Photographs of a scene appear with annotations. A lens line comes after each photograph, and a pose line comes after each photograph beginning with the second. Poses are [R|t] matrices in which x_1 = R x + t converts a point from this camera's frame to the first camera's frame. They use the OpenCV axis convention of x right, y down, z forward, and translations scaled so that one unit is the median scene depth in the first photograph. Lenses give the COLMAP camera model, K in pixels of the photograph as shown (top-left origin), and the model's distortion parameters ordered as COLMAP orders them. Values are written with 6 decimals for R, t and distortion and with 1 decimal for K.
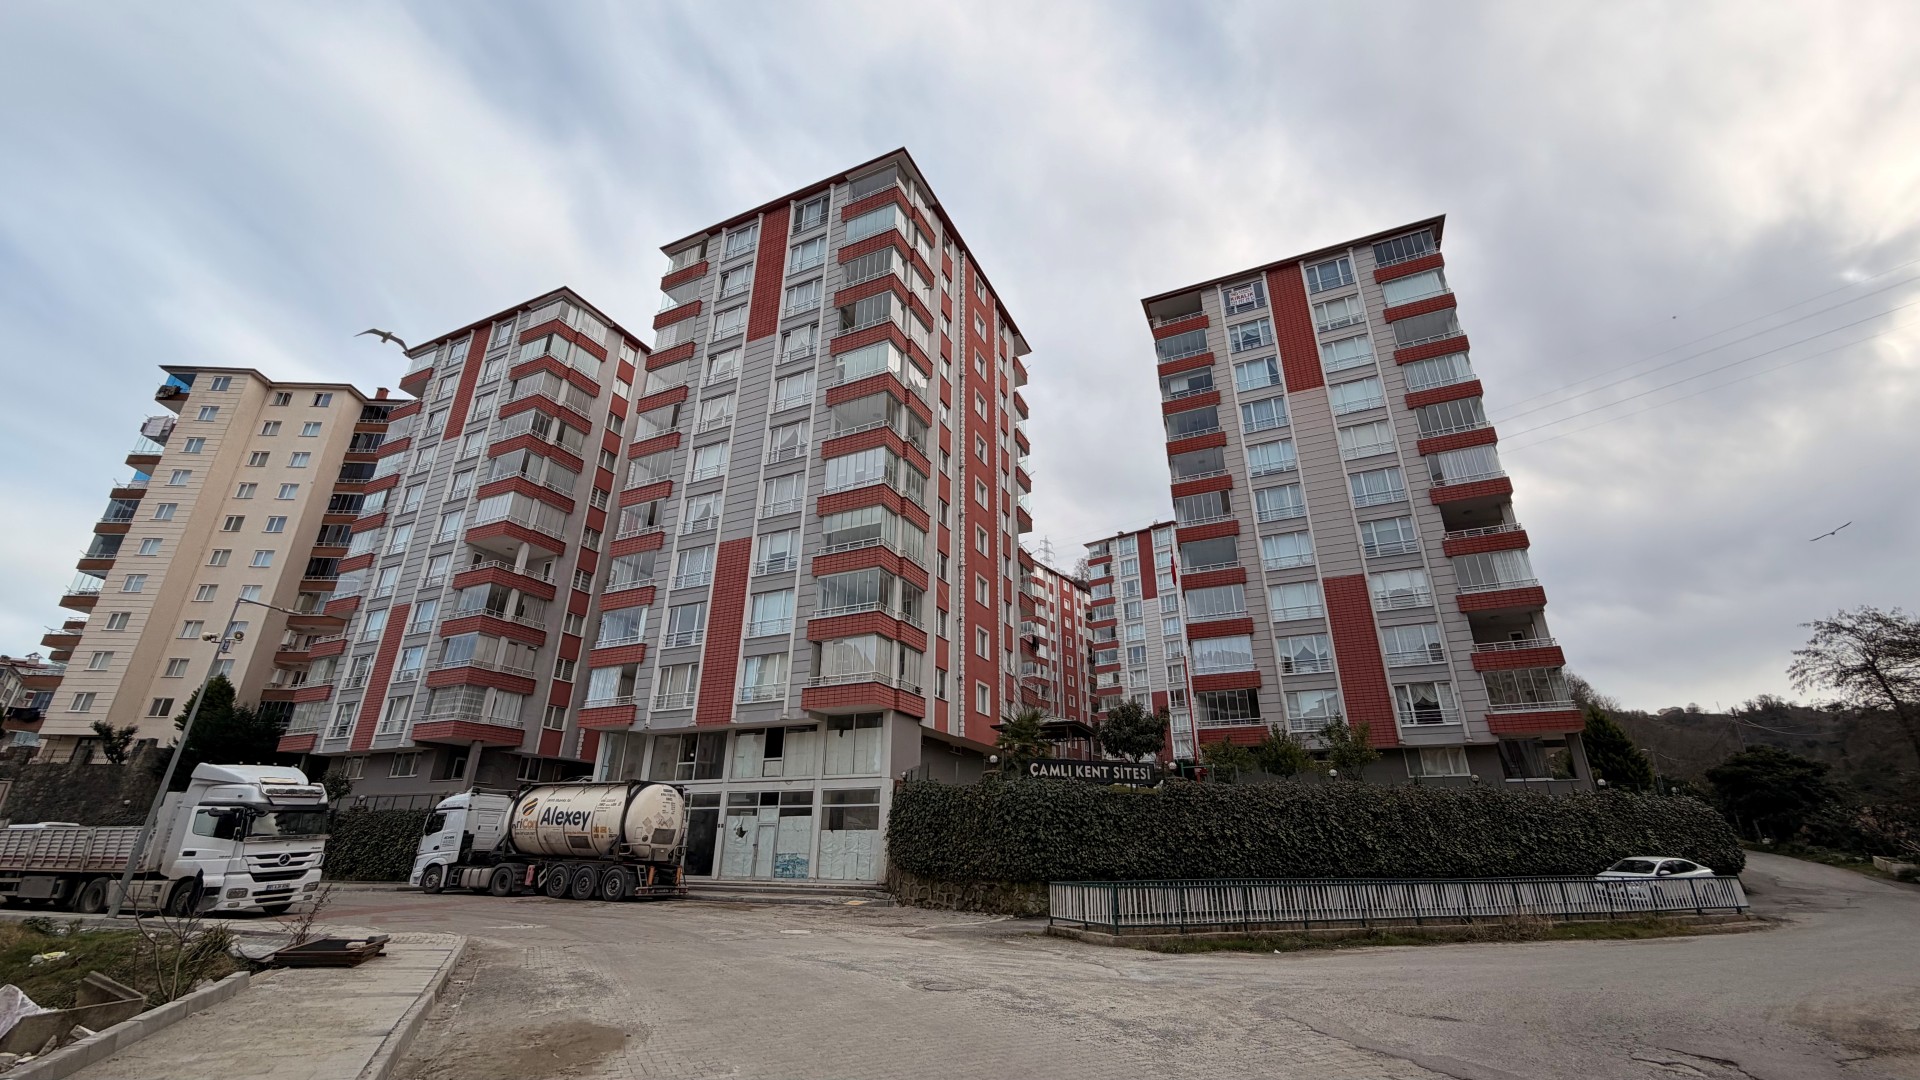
lens RADIAL K [[764.8, 0, 956.5], [0, 764.8, 539.1], [0, 0, 1]] dist [0.002642, -0.000173]
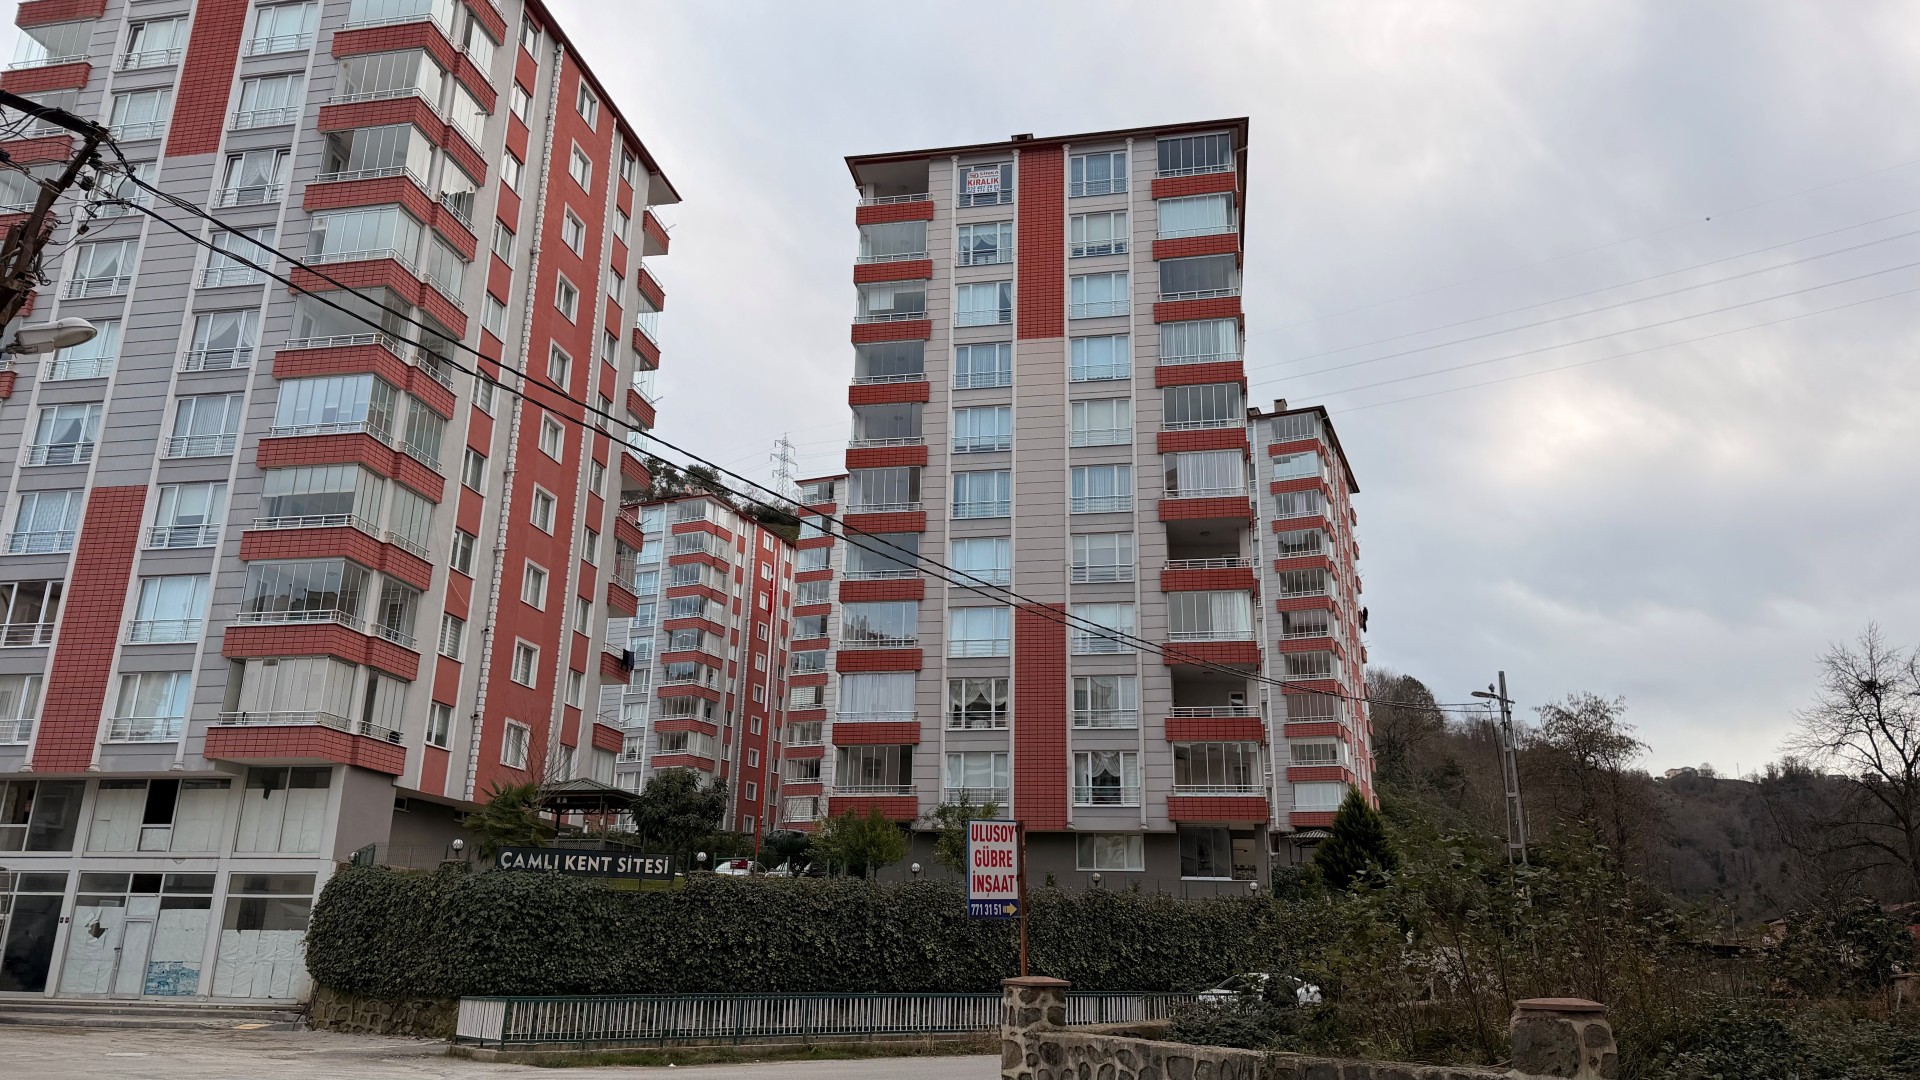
lens RADIAL K [[1443.0, 0, 1054.5], [0, 1443.0, 516.8], [0, 0, 1]] dist [0.064539, -0.075698]
pose [[0.967902, 0.082864, 0.237273, 0.175764], [-0.104426, 0.991328, 0.079776, -0.149454], [-0.228605, -0.101992, 0.968162, -0.357493]]
